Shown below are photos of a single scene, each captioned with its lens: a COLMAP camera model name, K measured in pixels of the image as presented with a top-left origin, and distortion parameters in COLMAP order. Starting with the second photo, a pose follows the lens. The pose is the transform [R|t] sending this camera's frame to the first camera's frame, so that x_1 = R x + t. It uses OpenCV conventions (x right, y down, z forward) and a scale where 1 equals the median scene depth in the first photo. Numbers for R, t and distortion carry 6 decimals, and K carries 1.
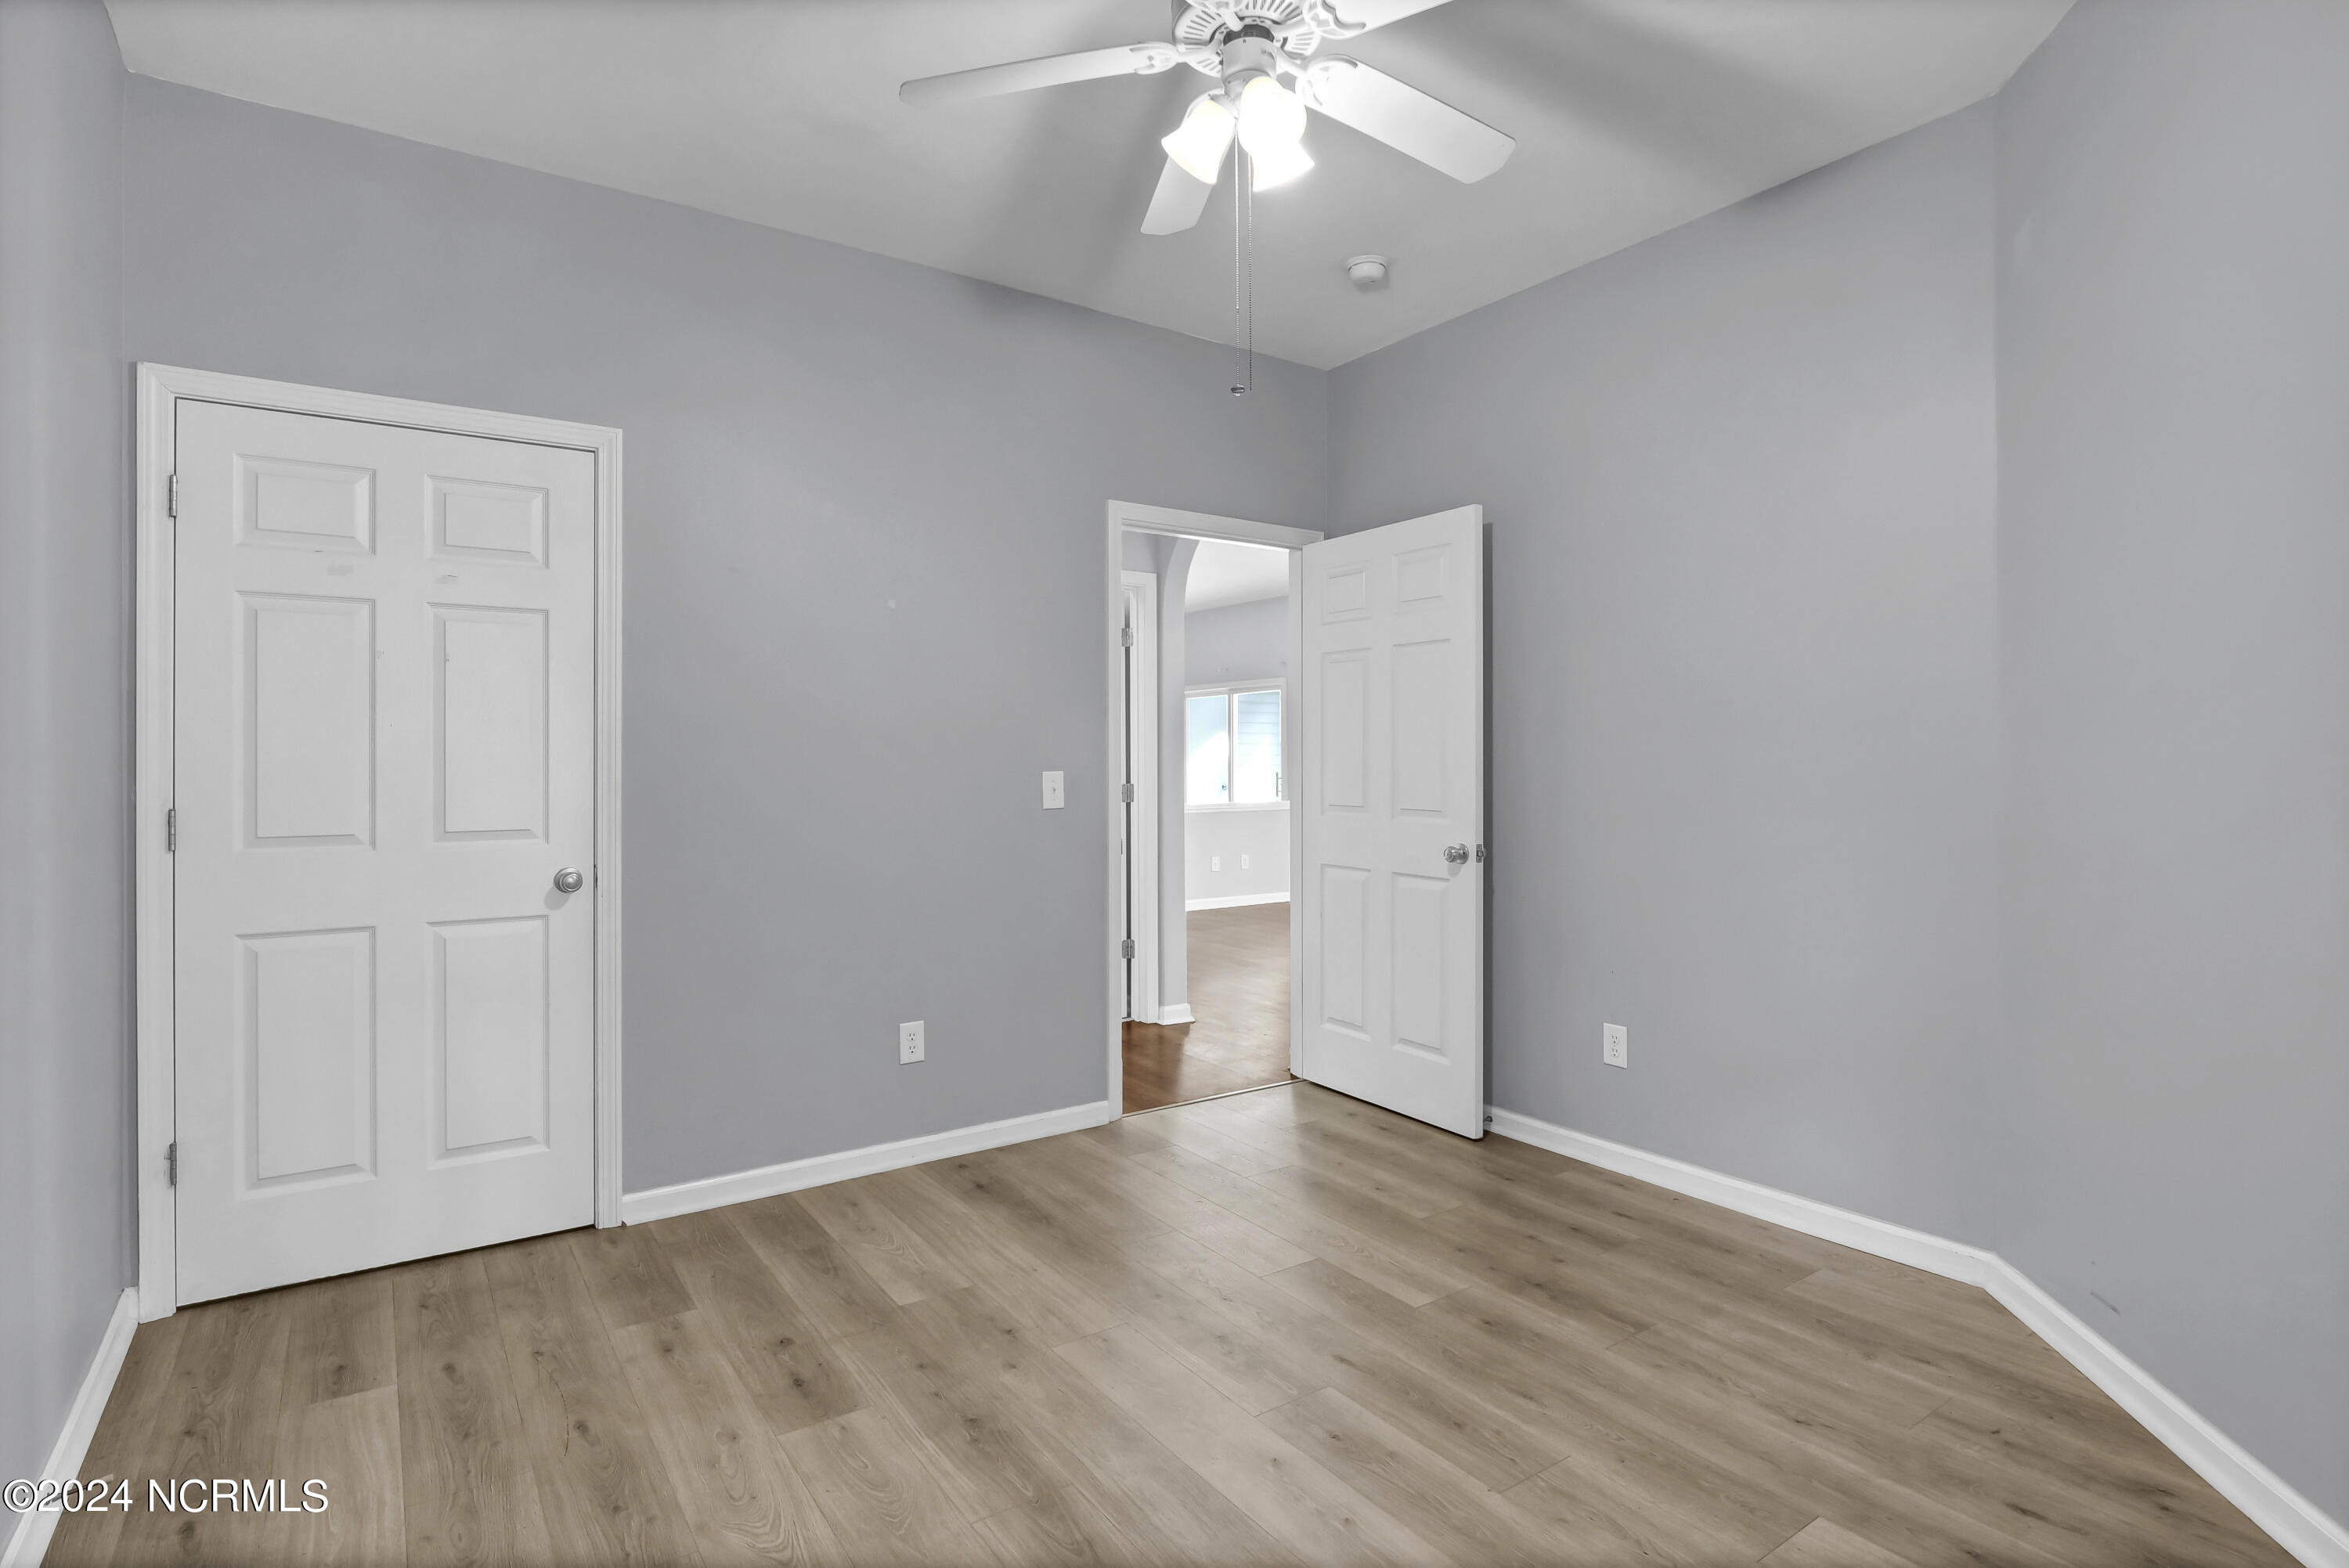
lens RADIAL K [[1170.5, 0, 1162.0], [0, 1170.5, 764.4], [0, 0, 1]] dist [-0.013611, -0.001942]
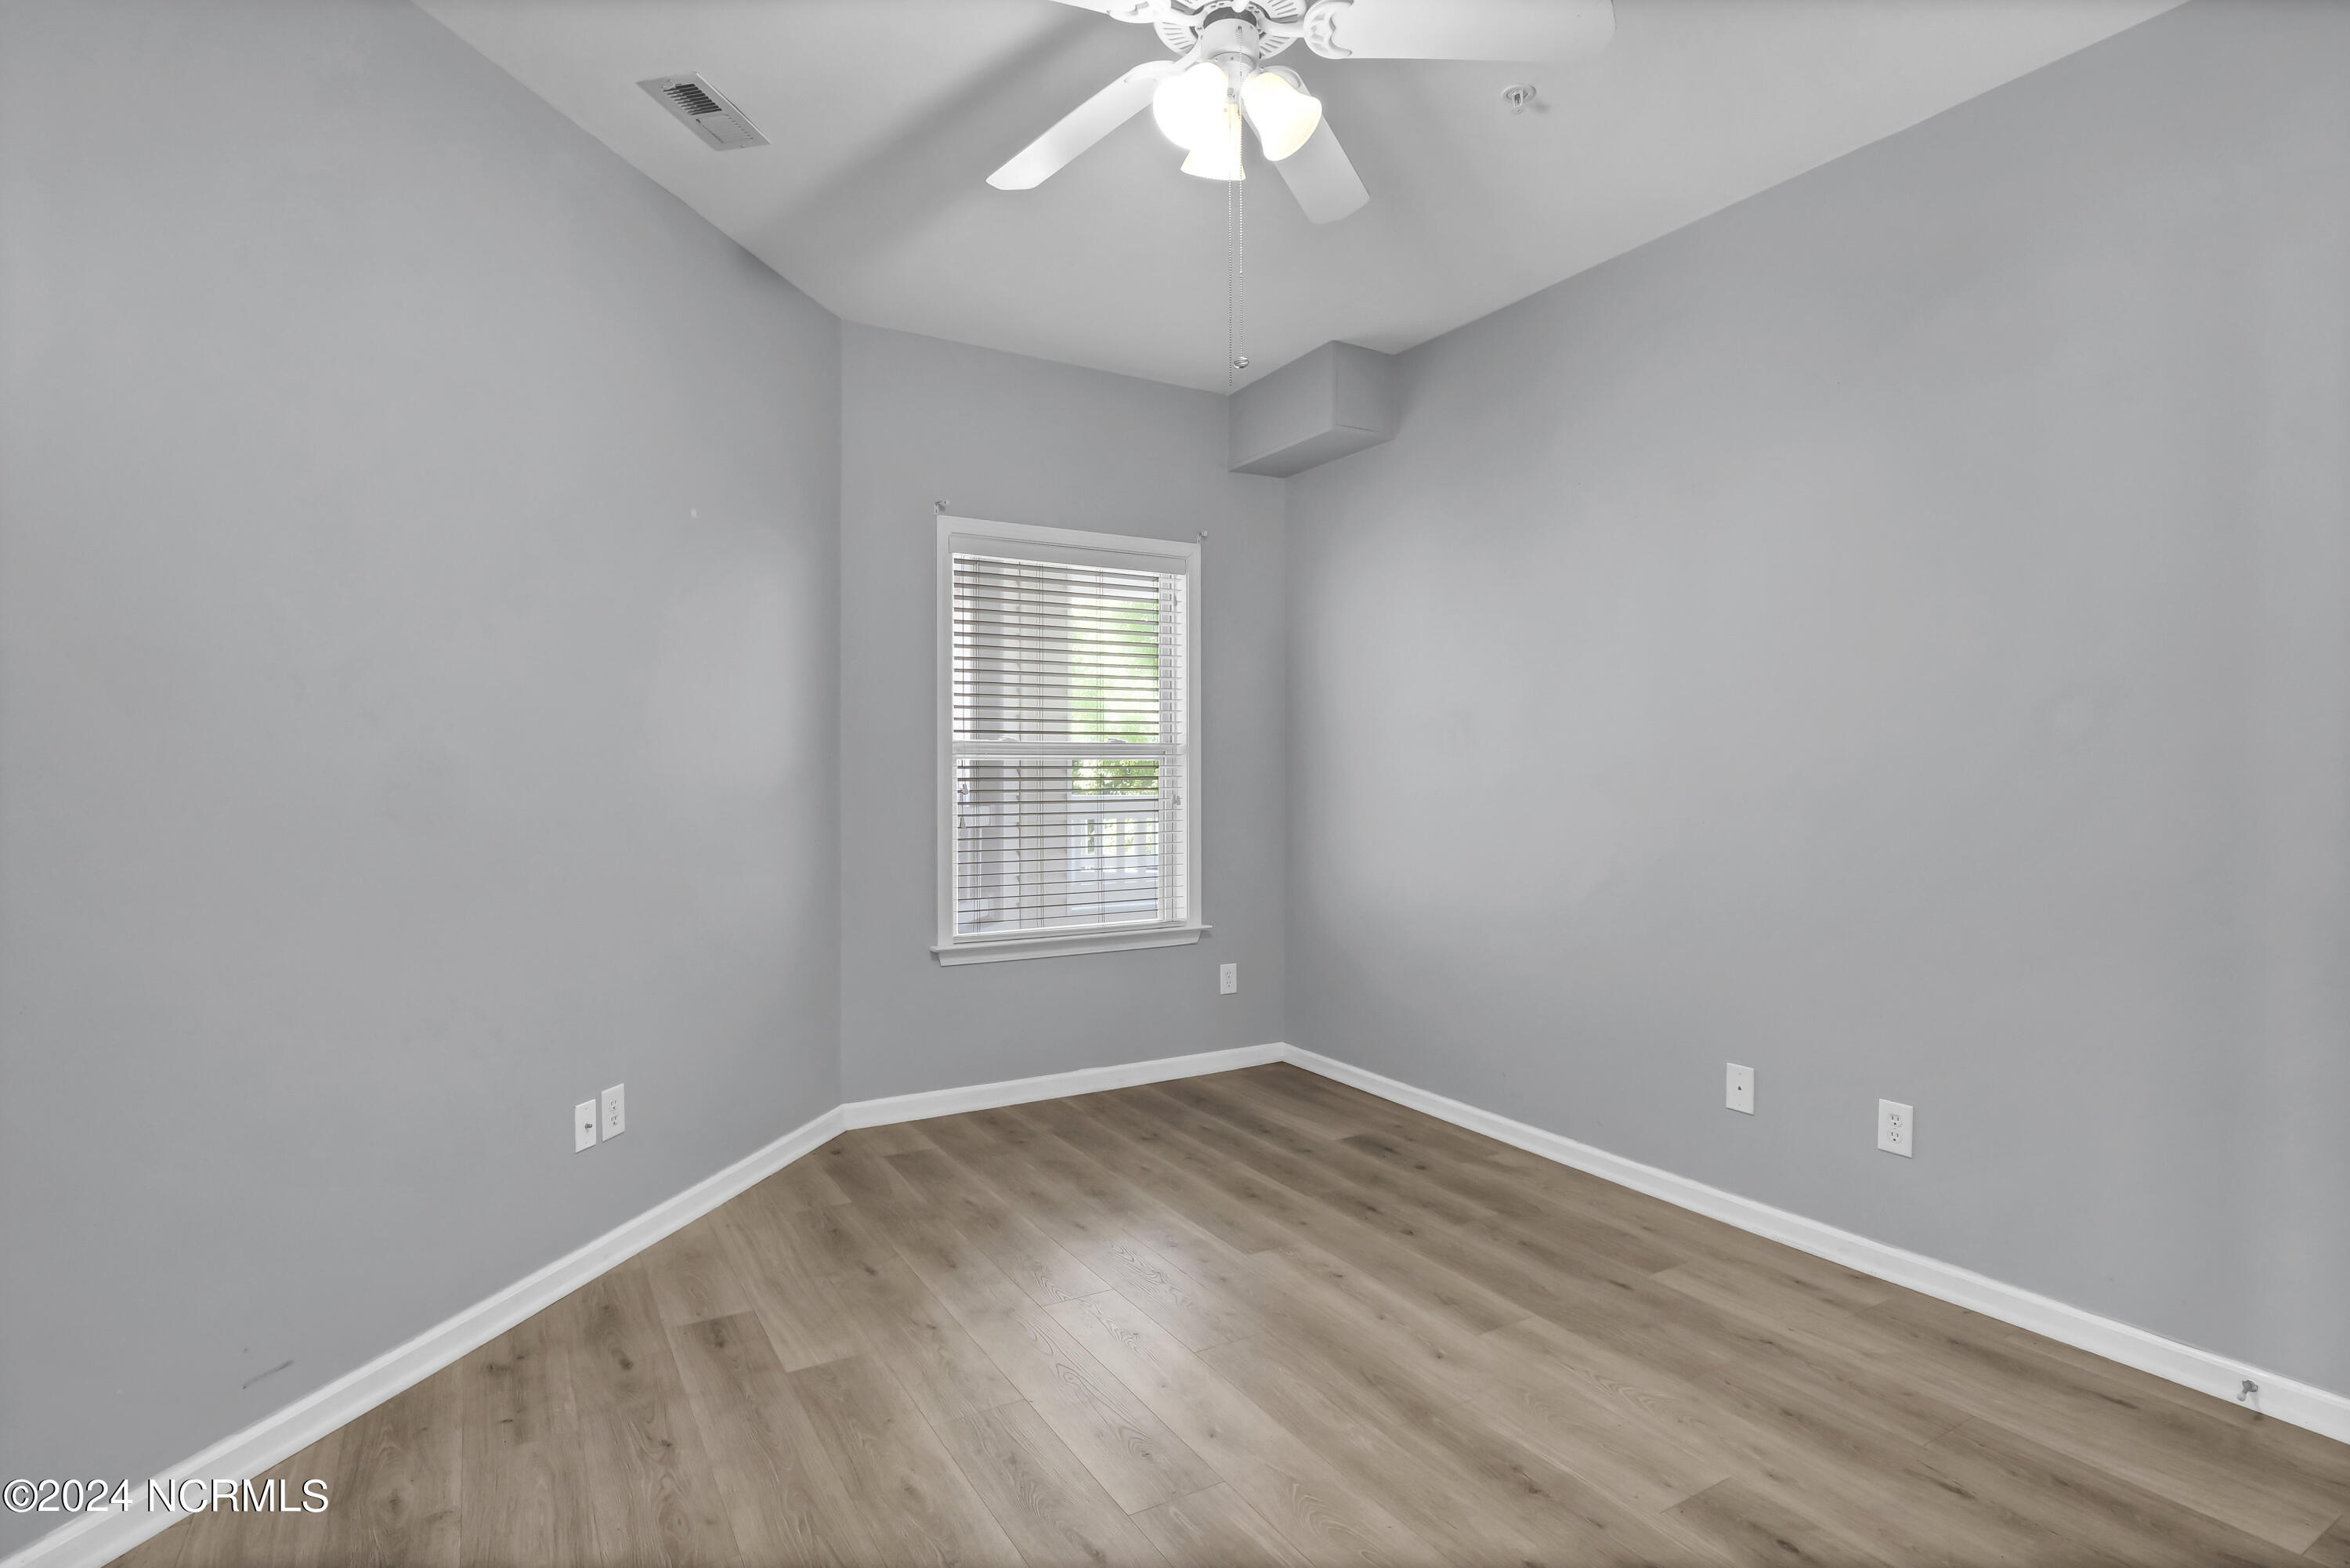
lens RADIAL K [[1171.1, 0, 1162.5], [0, 1171.1, 764.4], [0, 0, 1]] dist [-0.013611, -0.001942]
pose [[-0.997470, 0.001609, 0.071075, 0.064365], [0.001519, 0.999998, -0.001322, -0.006341], [-0.071077, -0.001211, -0.997470, 2.011129]]
